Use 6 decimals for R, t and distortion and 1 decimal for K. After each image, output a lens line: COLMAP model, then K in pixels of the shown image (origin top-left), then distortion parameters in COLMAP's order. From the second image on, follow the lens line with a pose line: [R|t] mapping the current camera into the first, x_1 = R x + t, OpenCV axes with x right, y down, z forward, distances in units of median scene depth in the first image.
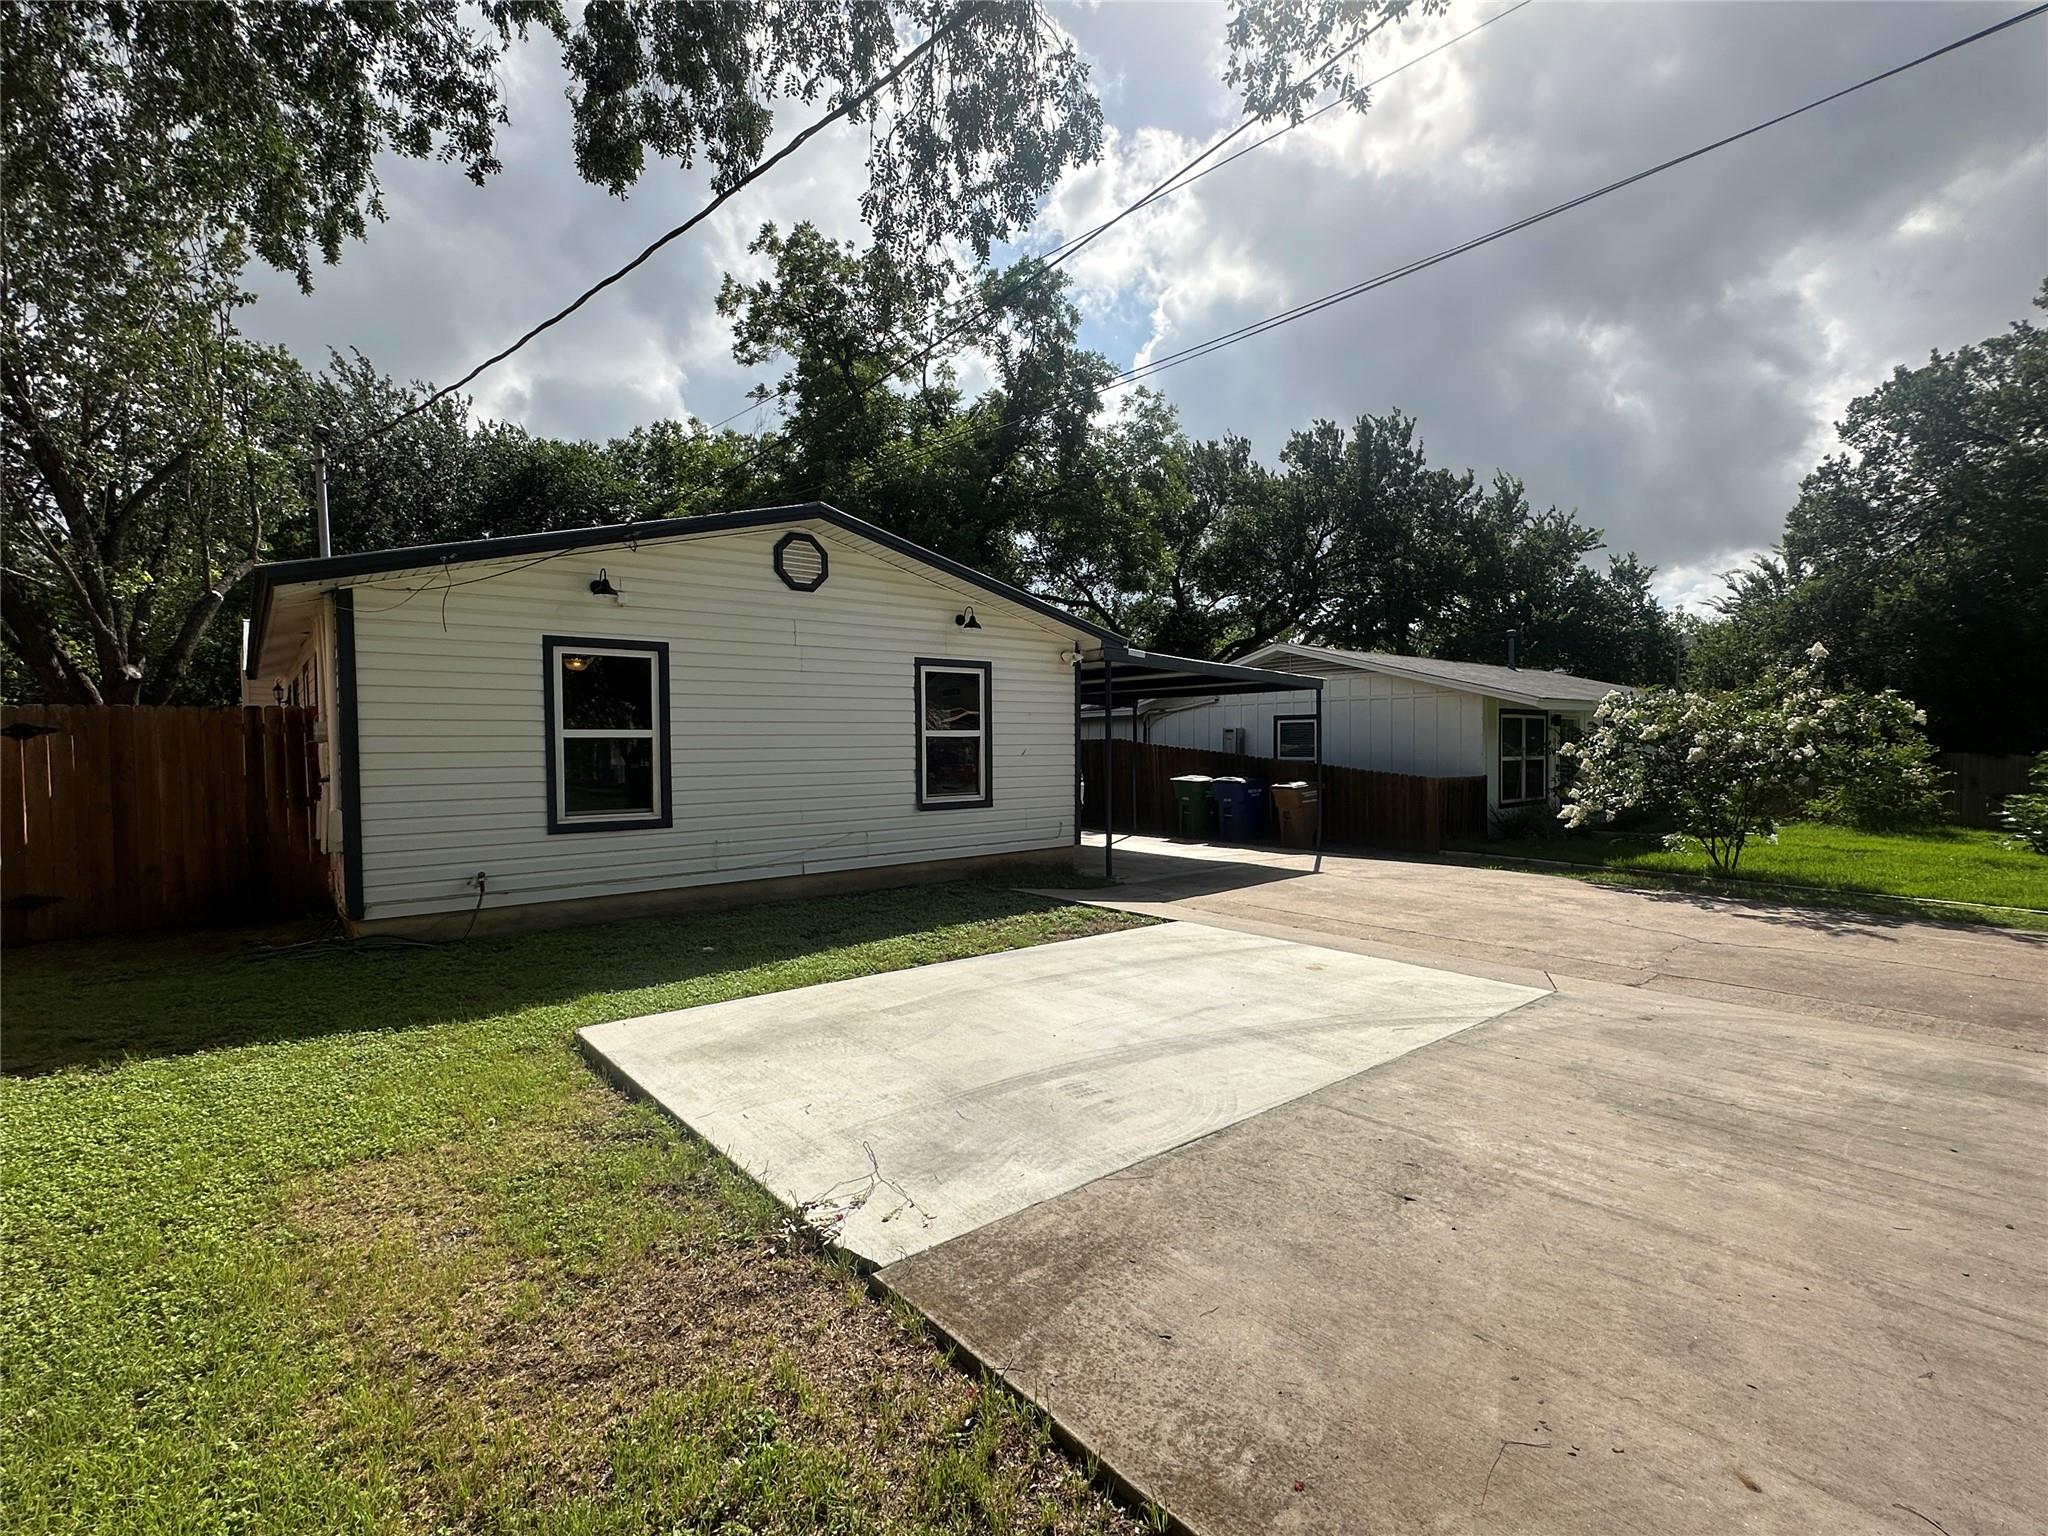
lens RADIAL K [[933.3, 0, 1025.5], [0, 933.3, 765.7], [0, 0, 1]] dist [-0.005201, 0.001408]
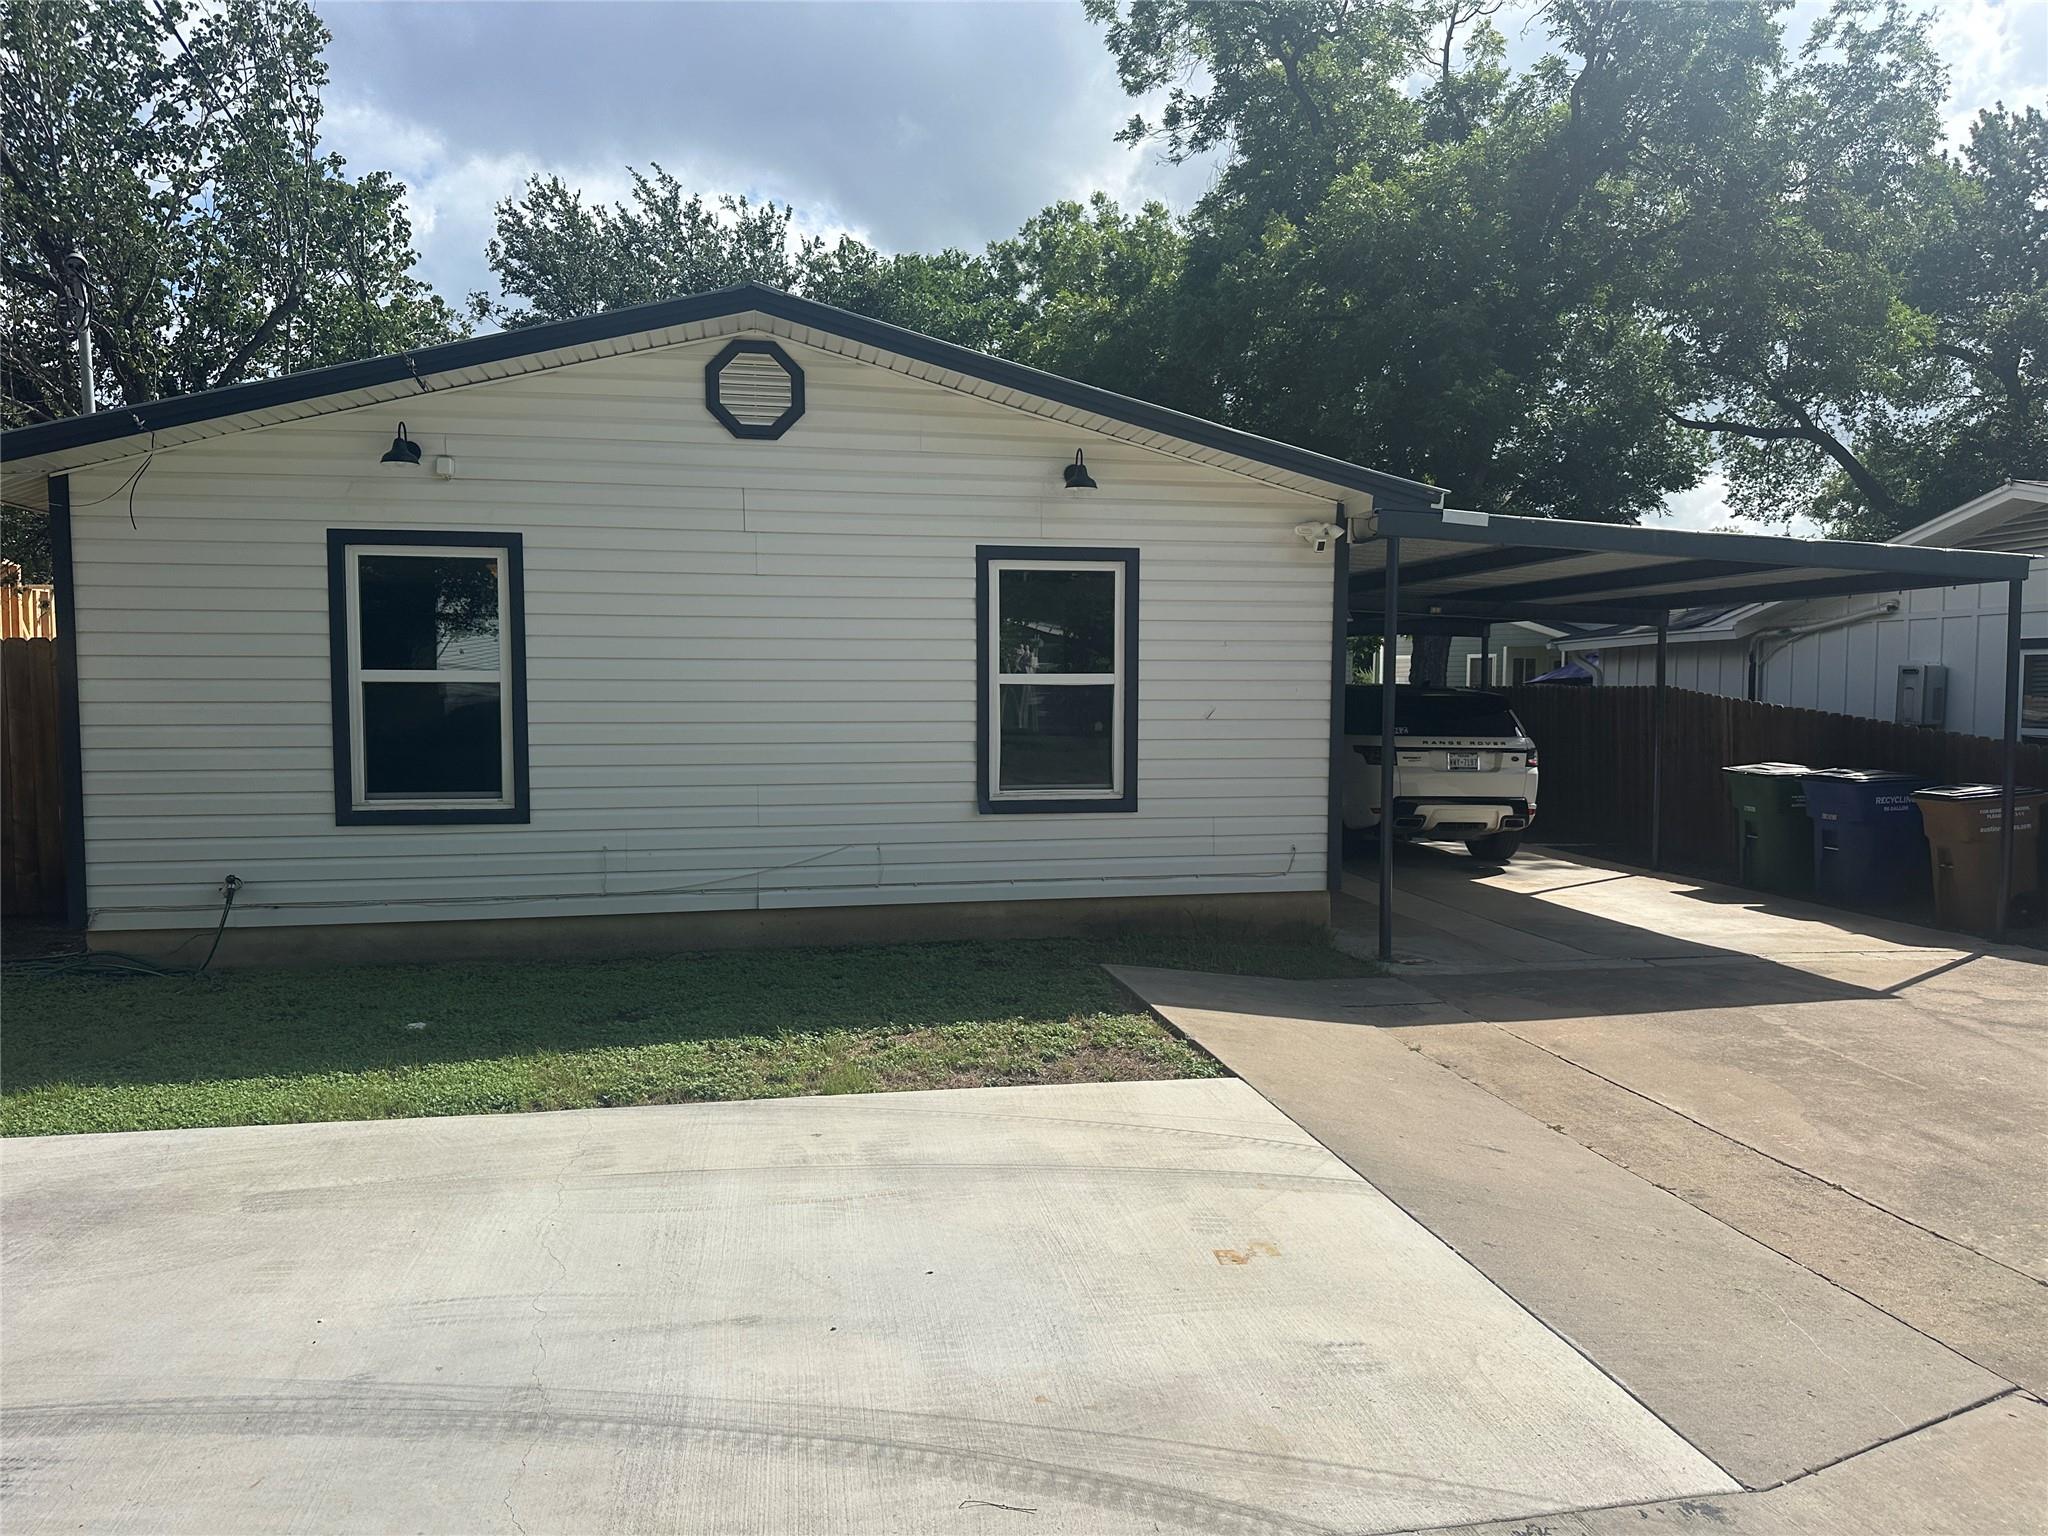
lens RADIAL K [[1404.4, 0, 1033.6], [0, 1404.4, 777.8], [0, 0, 1]] dist [0.113138, -0.168894]
pose [[0.882264, 0.039145, -0.469124, 0.356452], [-0.020004, 0.998754, 0.045720, -0.015428], [0.470329, -0.030953, 0.881948, 0.277694]]
